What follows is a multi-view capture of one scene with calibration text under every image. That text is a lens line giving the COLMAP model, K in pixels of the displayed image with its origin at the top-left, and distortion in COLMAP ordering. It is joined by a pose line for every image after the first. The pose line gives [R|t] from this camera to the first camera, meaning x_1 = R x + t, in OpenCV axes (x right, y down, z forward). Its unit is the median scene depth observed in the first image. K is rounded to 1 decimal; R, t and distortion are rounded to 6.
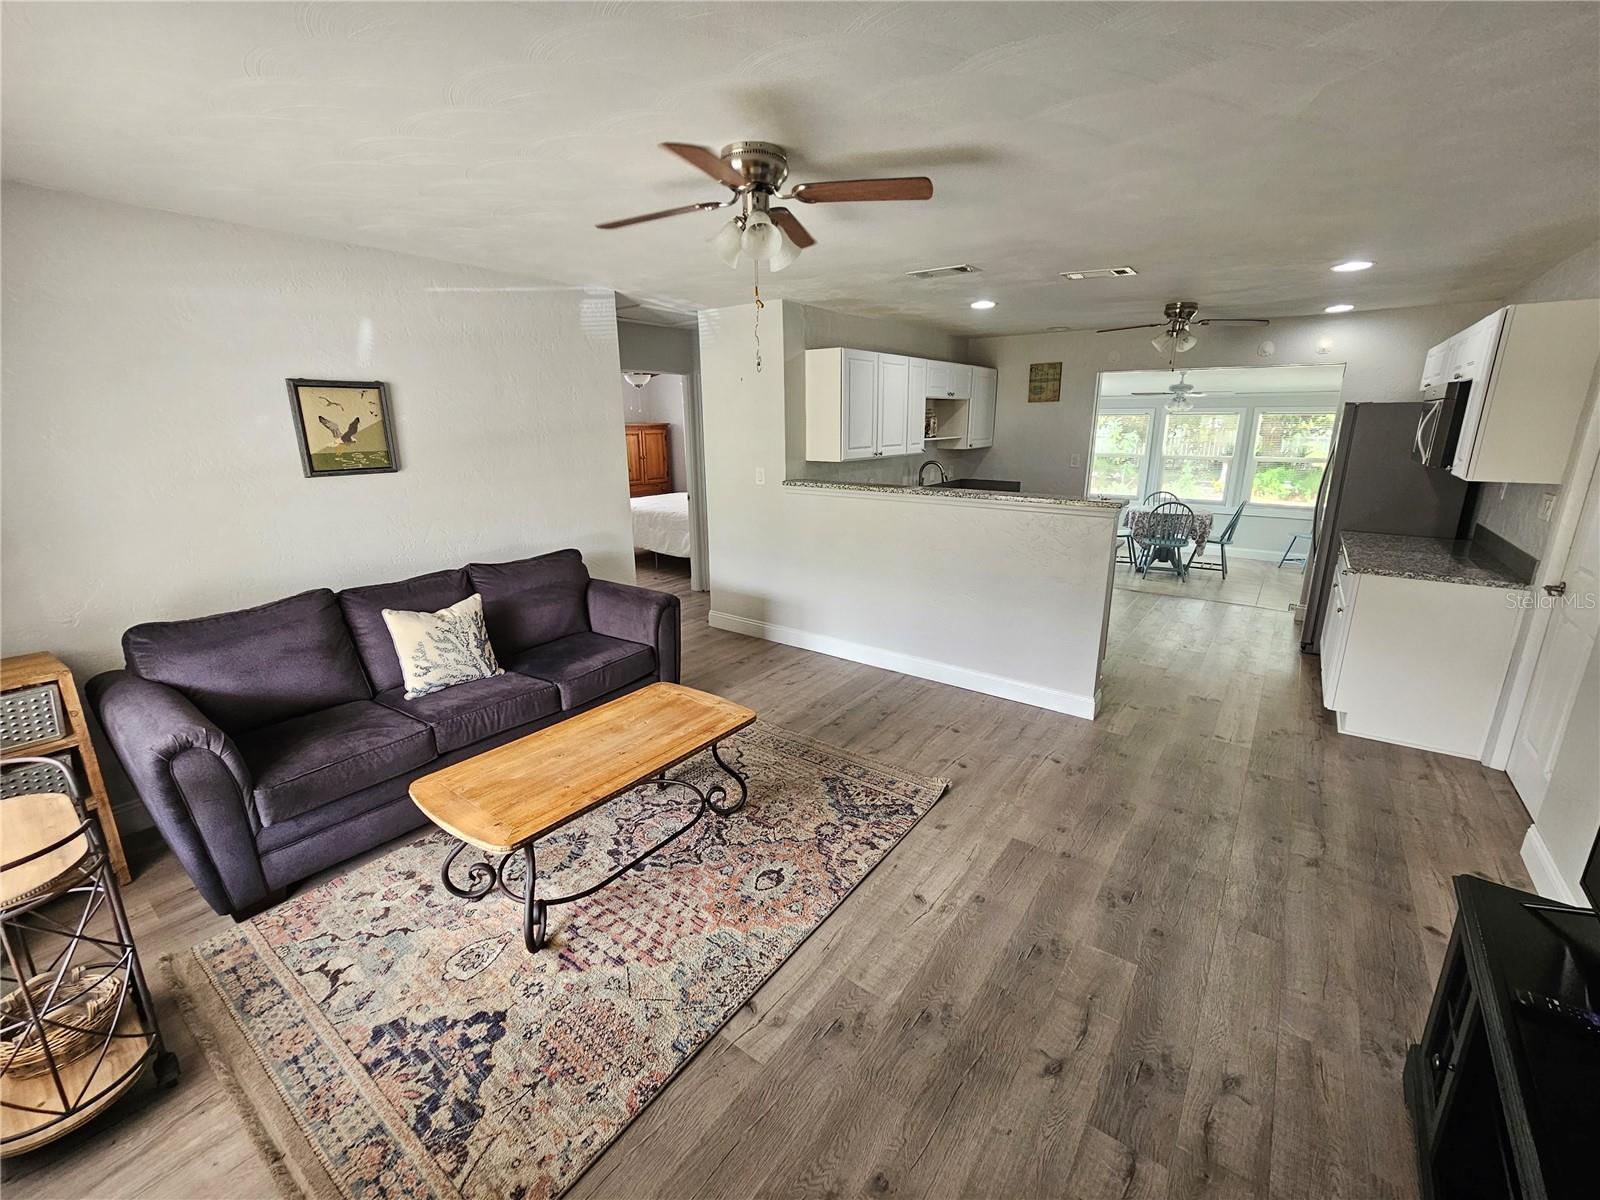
lens RADIAL K [[656.7, 0, 819.0], [0, 656.7, 592.5], [0, 0, 1]] dist [-0.001770, -0.000393]
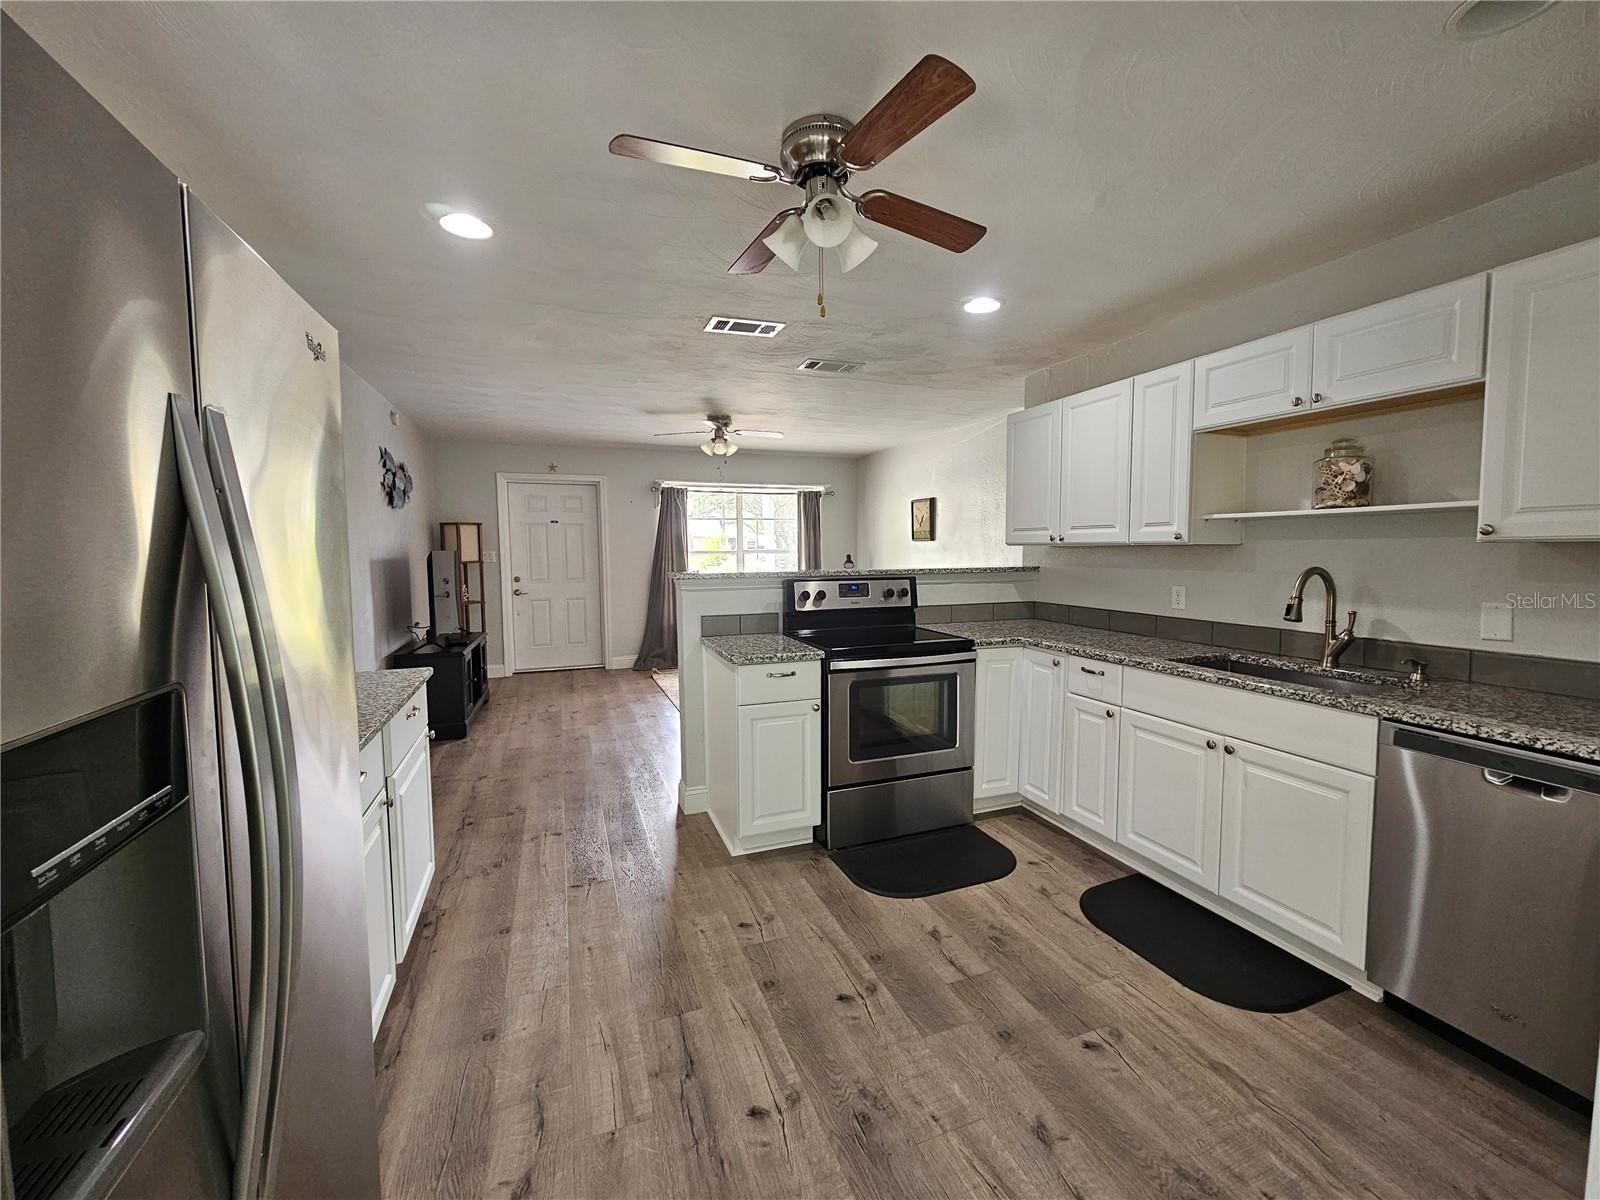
lens RADIAL K [[656.7, 0, 819.0], [0, 656.7, 592.5], [0, 0, 1]] dist [-0.001770, -0.000393]
pose [[-0.532385, 0.066174, -0.843912, 1.092946], [-0.210870, 0.955145, 0.207924, -0.334769], [0.819817, 0.288651, -0.494550, 1.556191]]
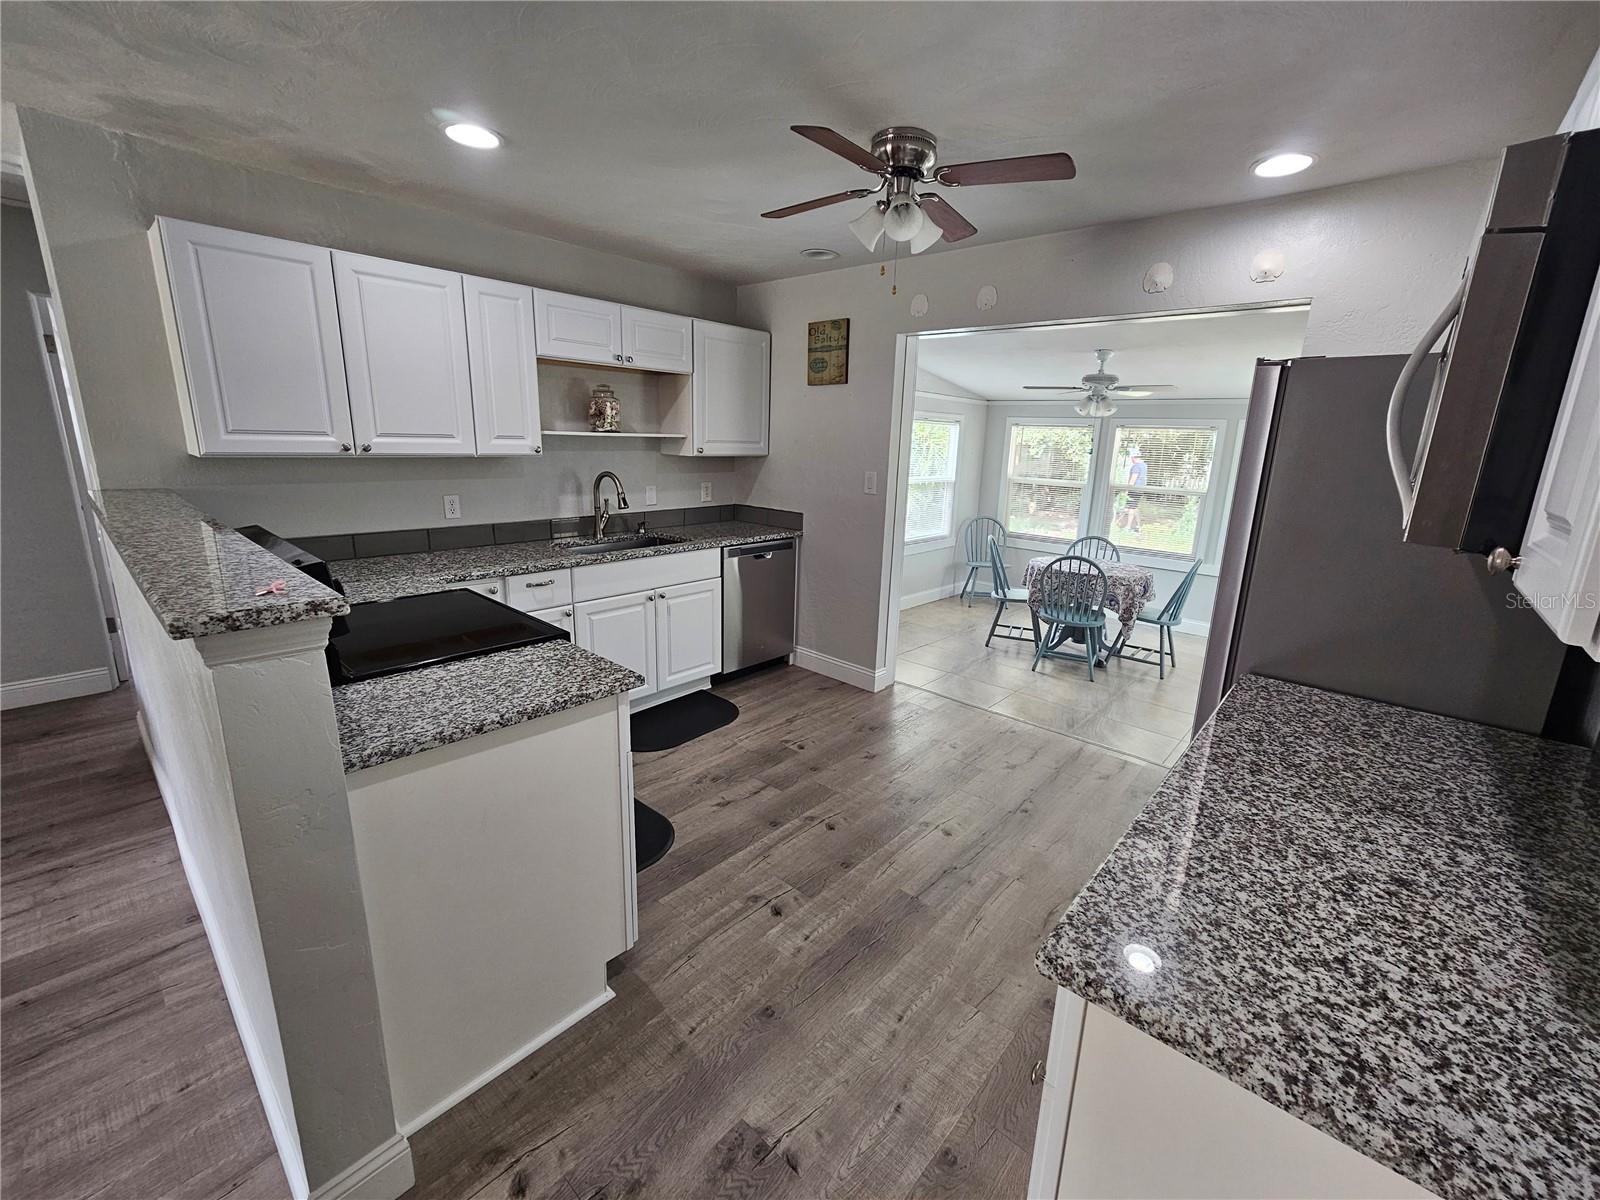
lens RADIAL K [[656.7, 0, 819.0], [0, 656.7, 592.5], [0, 0, 1]] dist [-0.001770, -0.000393]
pose [[0.995703, 0.057504, -0.072581, 0.673670], [-0.059454, 0.997918, -0.025003, -0.142614], [0.070992, 0.029211, 0.997049, 0.688654]]
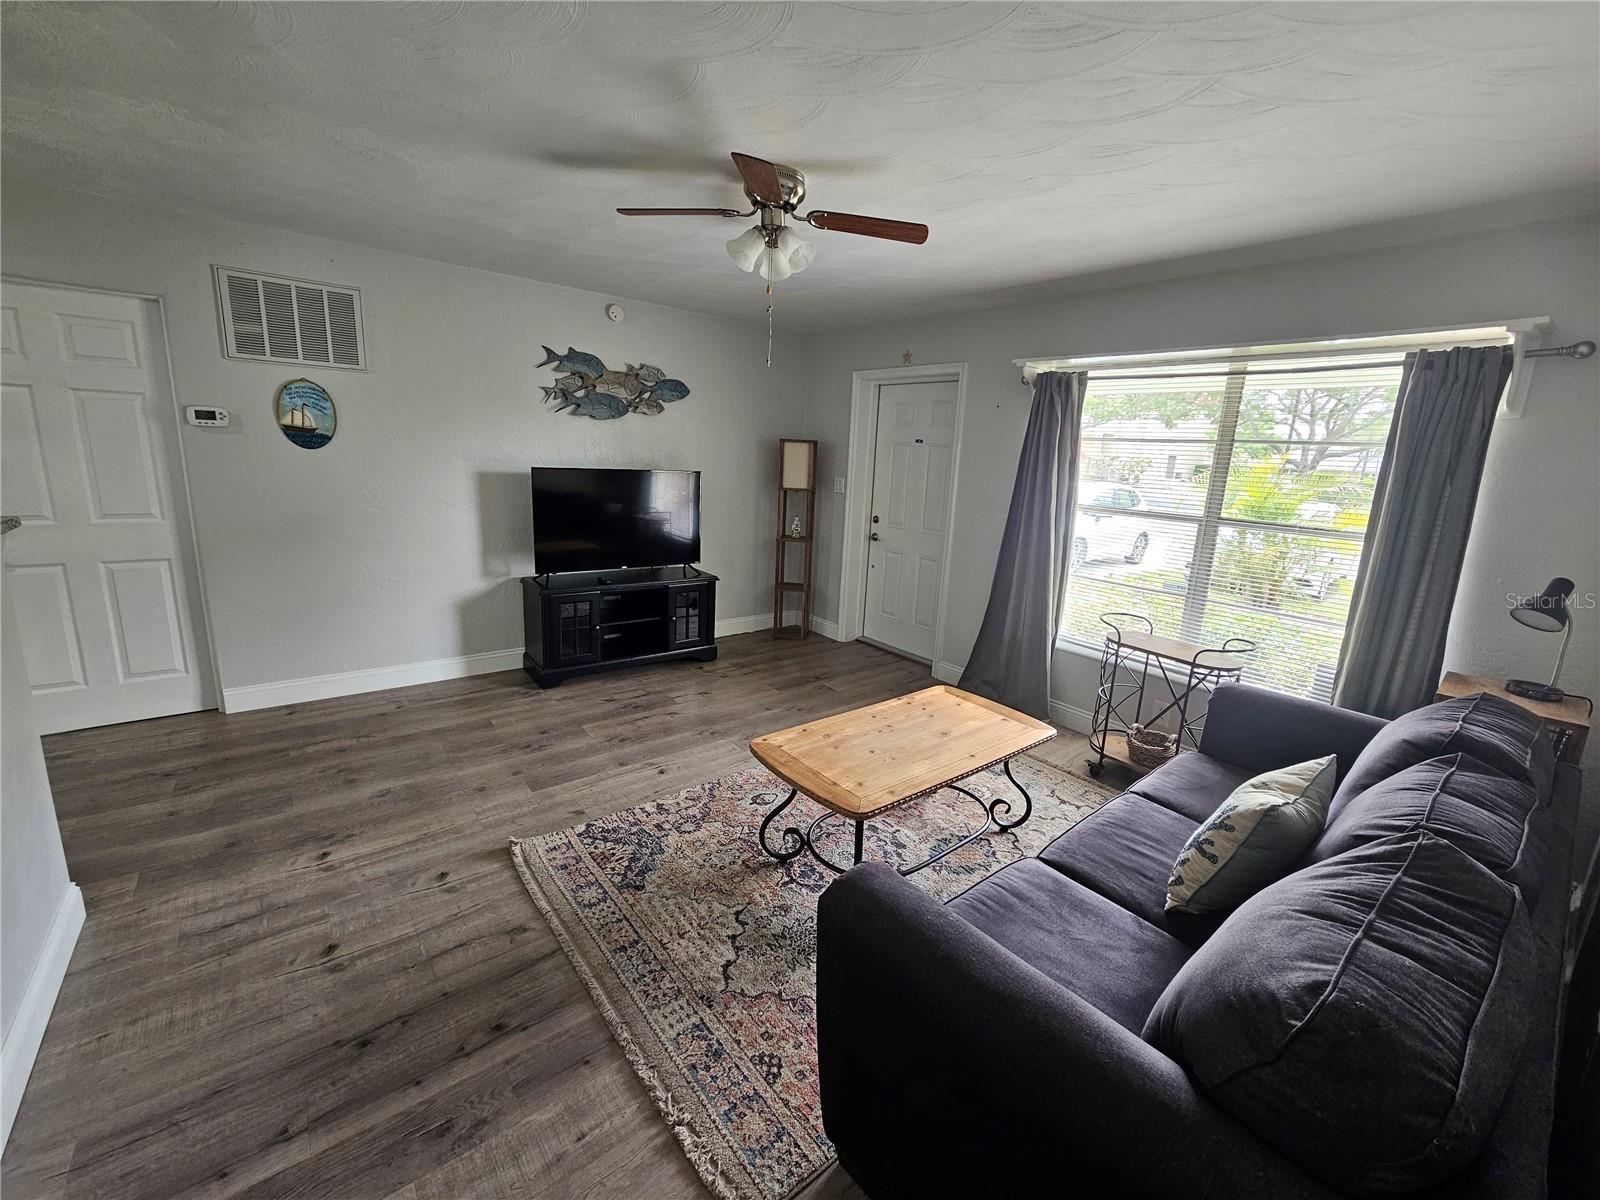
lens RADIAL K [[656.7, 0, 819.0], [0, 656.7, 592.5], [0, 0, 1]] dist [-0.001770, -0.000393]
pose [[-0.966687, -0.101935, 0.234788, -0.271083], [0.013671, 0.895408, 0.445037, -0.280545], [-0.255596, 0.433422, -0.864185, 1.206346]]
